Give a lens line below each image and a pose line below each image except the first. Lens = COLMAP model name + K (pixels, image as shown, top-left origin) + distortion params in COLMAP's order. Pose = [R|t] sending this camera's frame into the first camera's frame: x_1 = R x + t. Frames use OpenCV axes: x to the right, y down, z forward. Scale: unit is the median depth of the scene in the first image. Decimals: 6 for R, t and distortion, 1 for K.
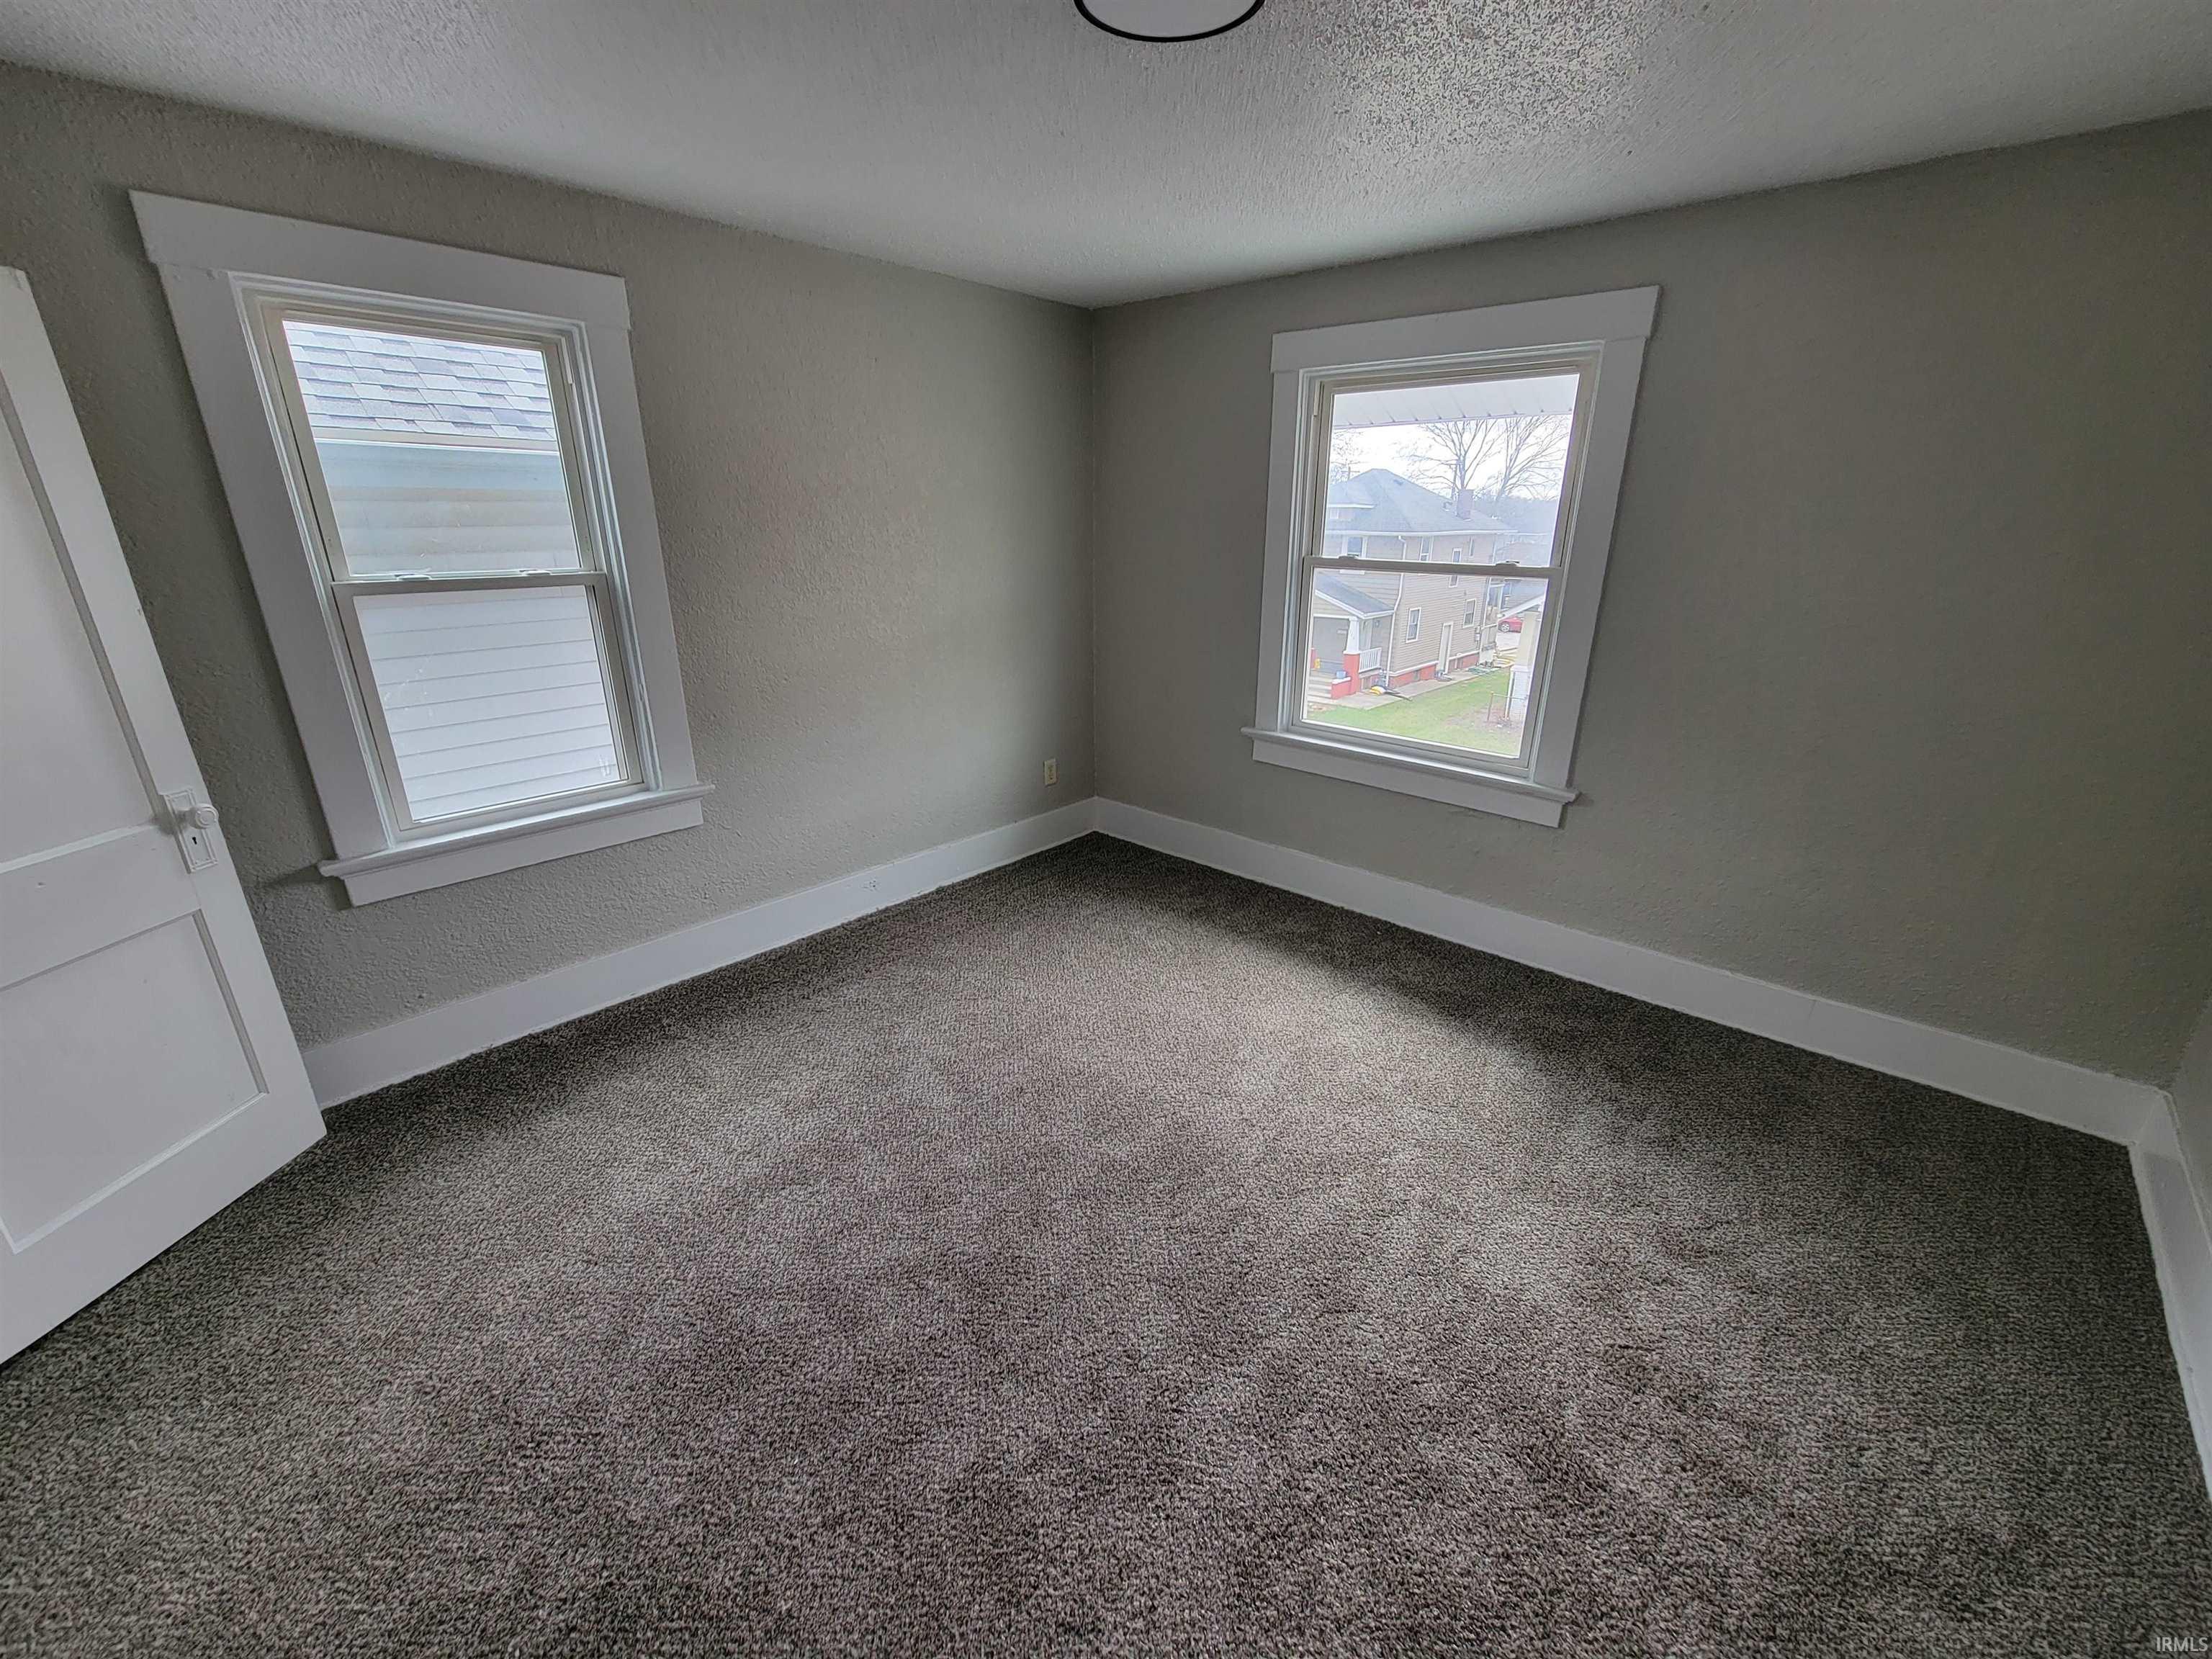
lens RADIAL K [[896.0, 0, 1112.5], [0, 896.0, 842.9], [0, 0, 1]] dist [-0.002977, 0.000442]
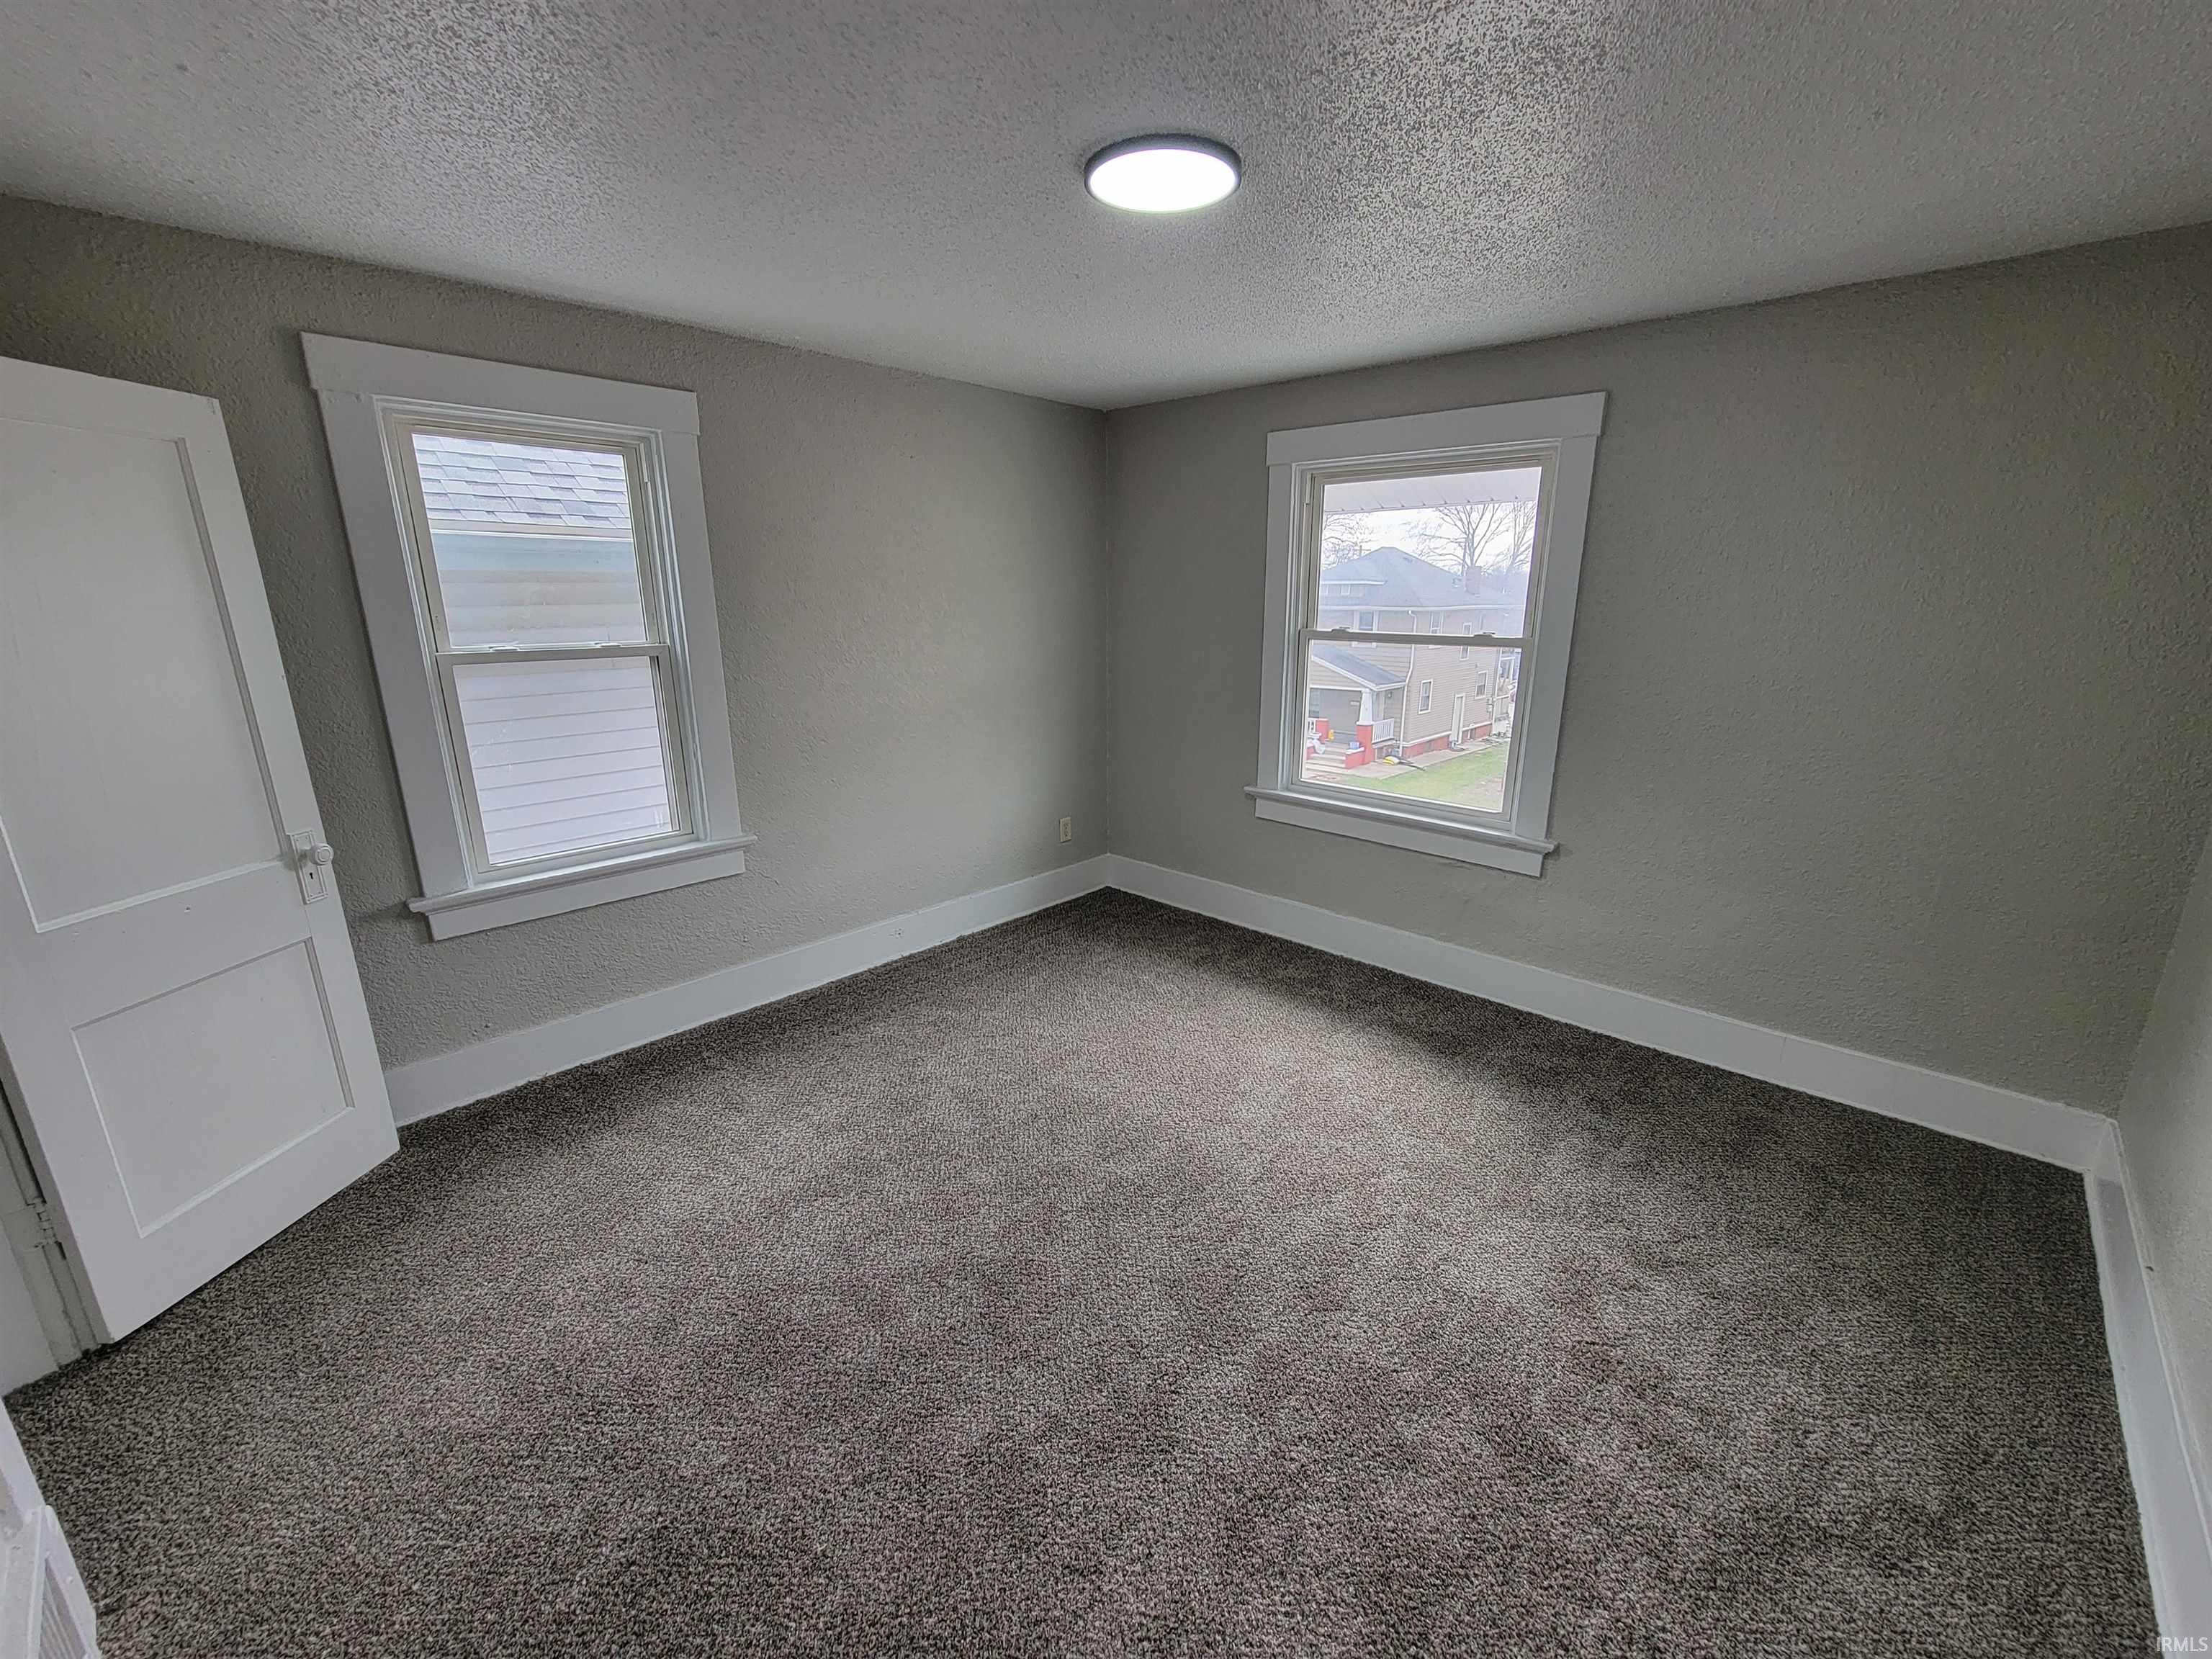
lens RADIAL K [[897.6, 0, 1115.2], [0, 897.6, 847.4], [0, 0, 1]] dist [-0.001818, -0.000080]
pose [[0.999867, 0.000739, -0.016316, 0.014147], [-0.001937, 0.997290, -0.073548, 0.044066], [0.016218, 0.073569, 0.997158, -0.124555]]
